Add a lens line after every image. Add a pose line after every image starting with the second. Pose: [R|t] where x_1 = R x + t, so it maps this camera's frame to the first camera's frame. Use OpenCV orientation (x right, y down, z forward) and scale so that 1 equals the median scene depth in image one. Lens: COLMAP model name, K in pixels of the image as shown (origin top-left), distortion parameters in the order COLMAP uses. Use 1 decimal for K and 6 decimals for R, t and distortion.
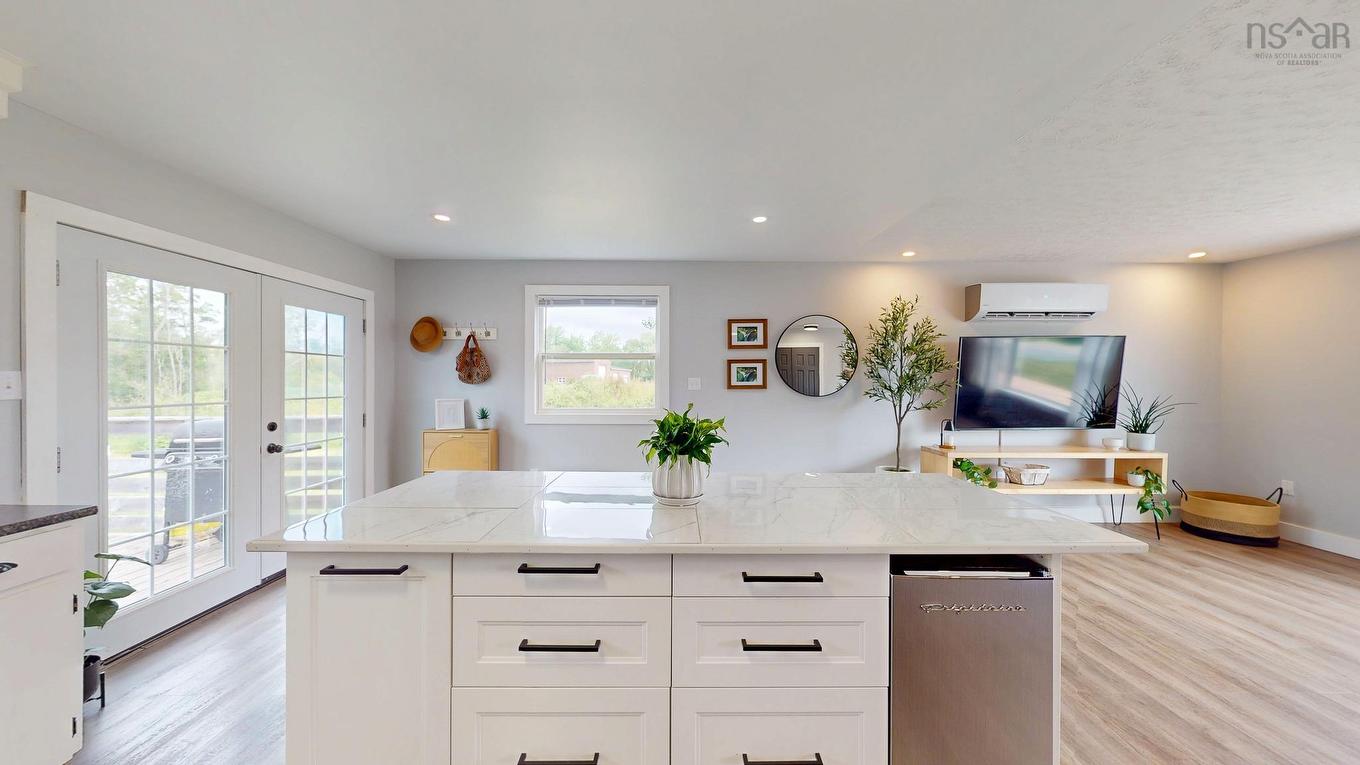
lens RADIAL K [[424.6, 0, 688.2], [0, 424.6, 382.9], [0, 0, 1]] dist [-0.001138, -0.000091]
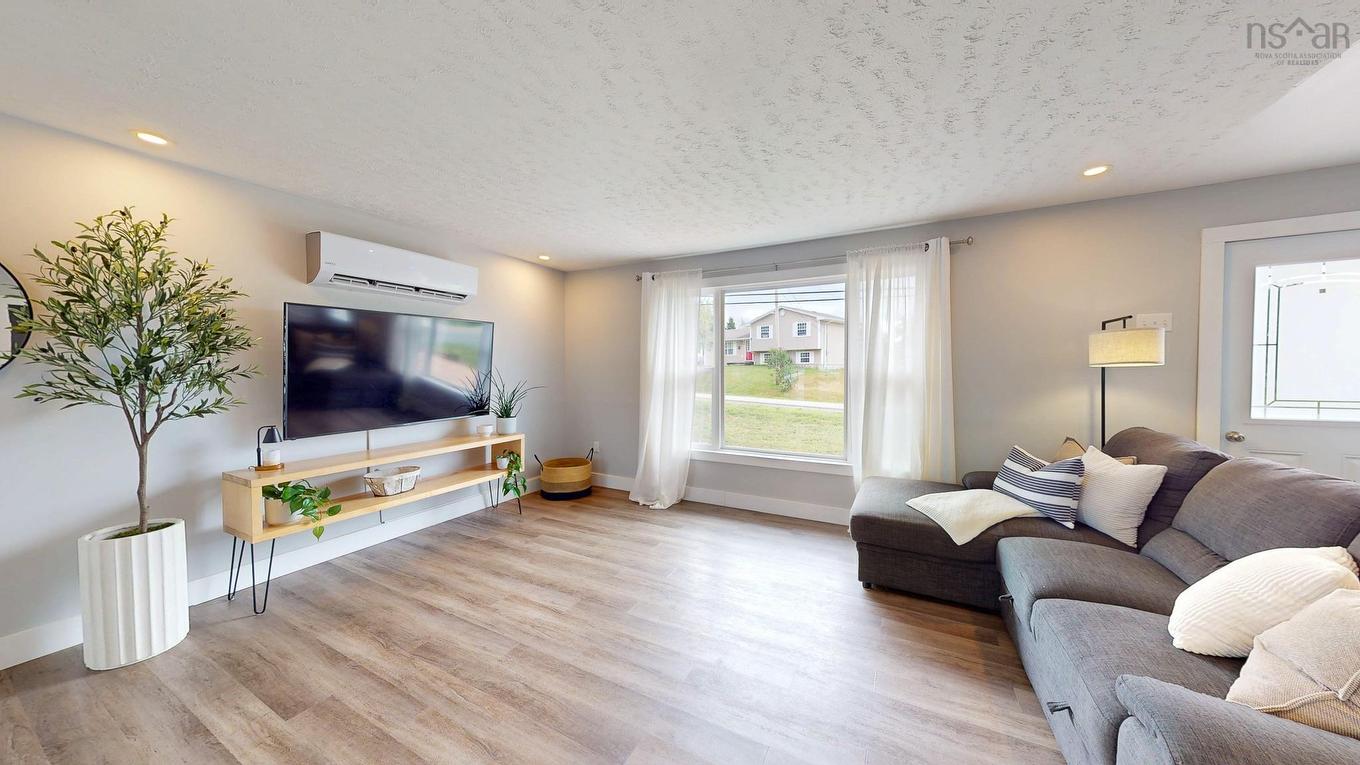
lens RADIAL K [[424.6, 0, 680.6], [0, 424.6, 378.6], [0, 0, 1]] dist [-0.001138, -0.000091]
pose [[0.470390, -0.023298, 0.882151, 0.349875], [0.010709, 0.999729, 0.020693, 0.006131], [-0.882393, -0.000287, 0.470512, 0.130753]]
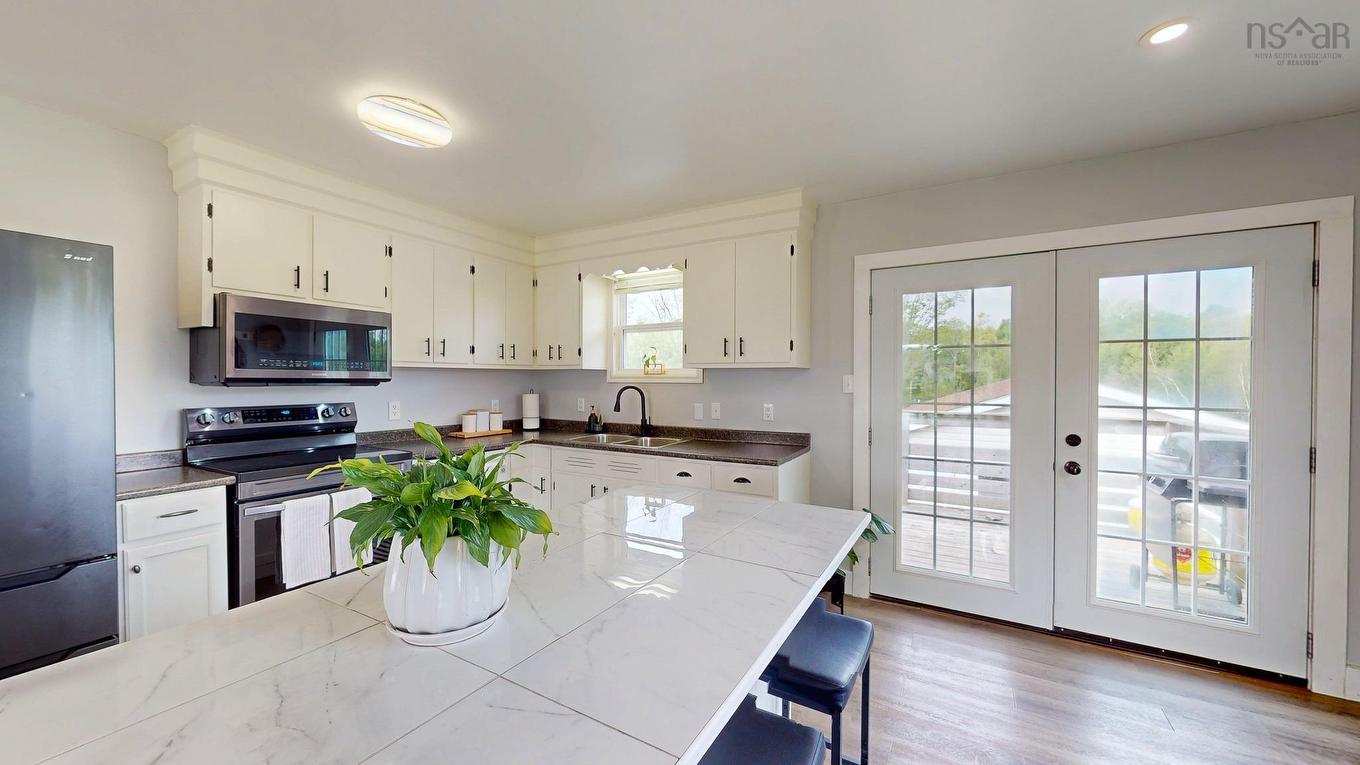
lens RADIAL K [[497.9, 0, 675.7], [0, 497.9, 384.0], [0, 0, 1]] dist [-0.002408, 0.000763]
pose [[-0.515712, 0.002247, -0.856759, 0.134110], [-0.012774, 0.999865, 0.010311, 0.000295], [0.856667, 0.016262, -0.515614, 0.629547]]
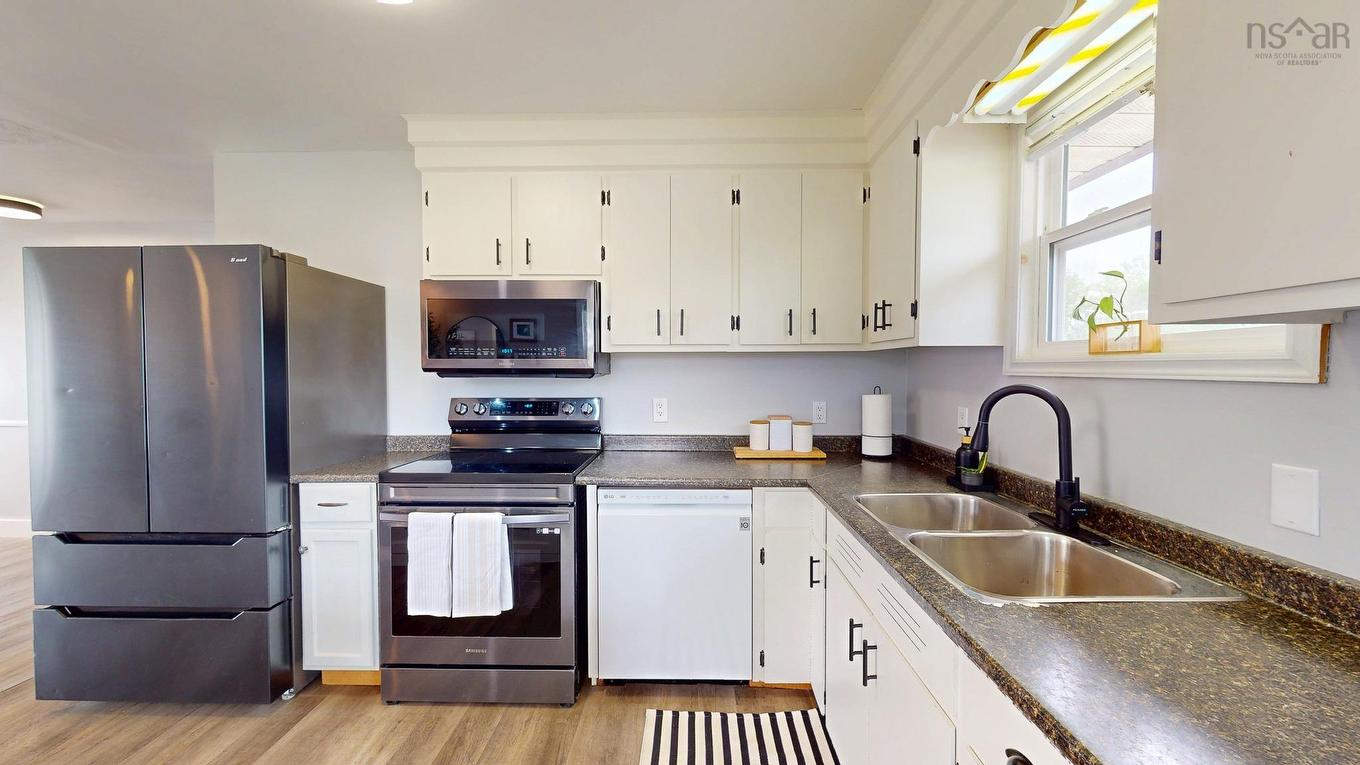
lens RADIAL K [[497.9, 0, 672.9], [0, 497.9, 382.9], [0, 0, 1]] dist [-0.002408, 0.000763]
pose [[-0.999397, -0.004724, 0.034388, -0.421877], [-0.003416, 0.999273, 0.037980, -0.000100], [-0.034542, 0.037840, -0.998687, 0.417721]]
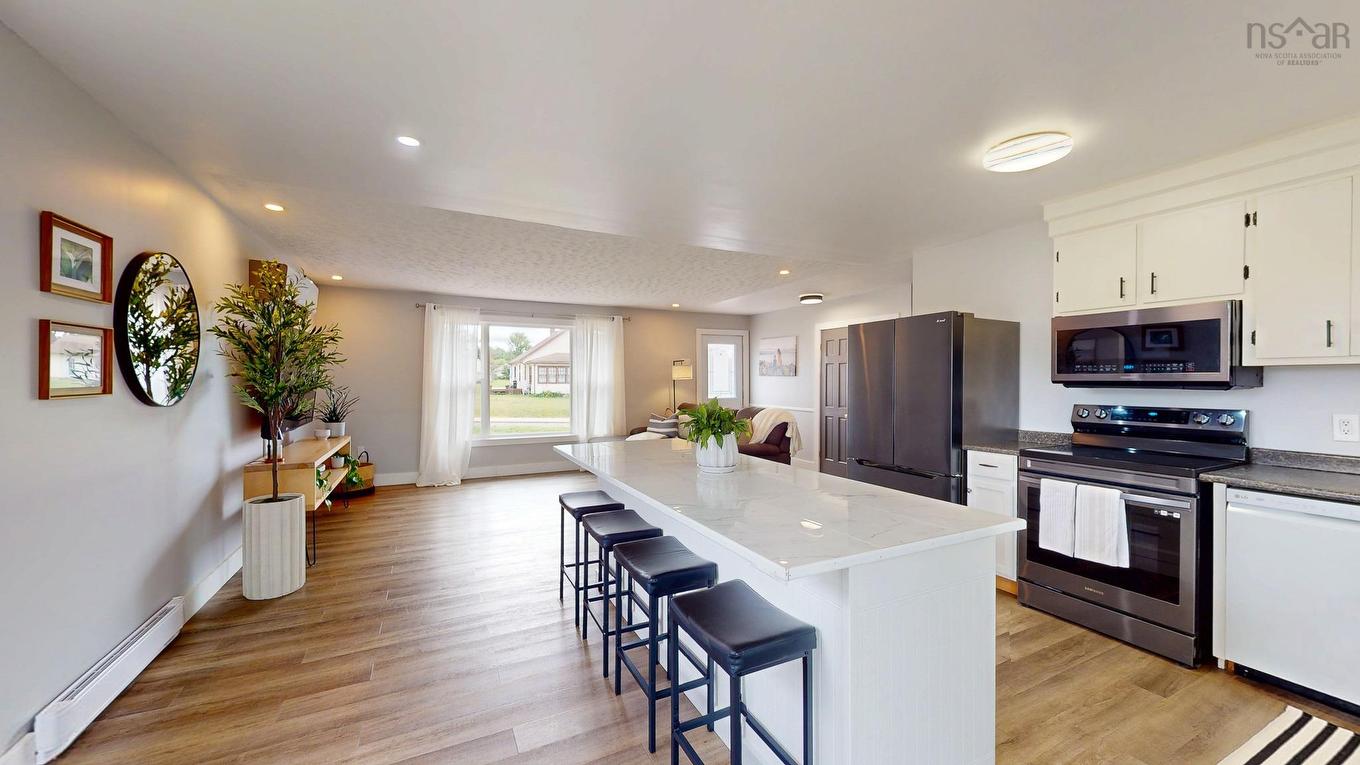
lens RADIAL K [[497.9, 0, 683.8], [0, 497.9, 384.7], [0, 0, 1]] dist [-0.002408, 0.000763]
pose [[-0.452535, -0.012907, 0.891653, -0.559814], [0.006540, 0.999820, 0.017792, -0.005974], [-0.891722, 0.013883, -0.452370, 0.745856]]
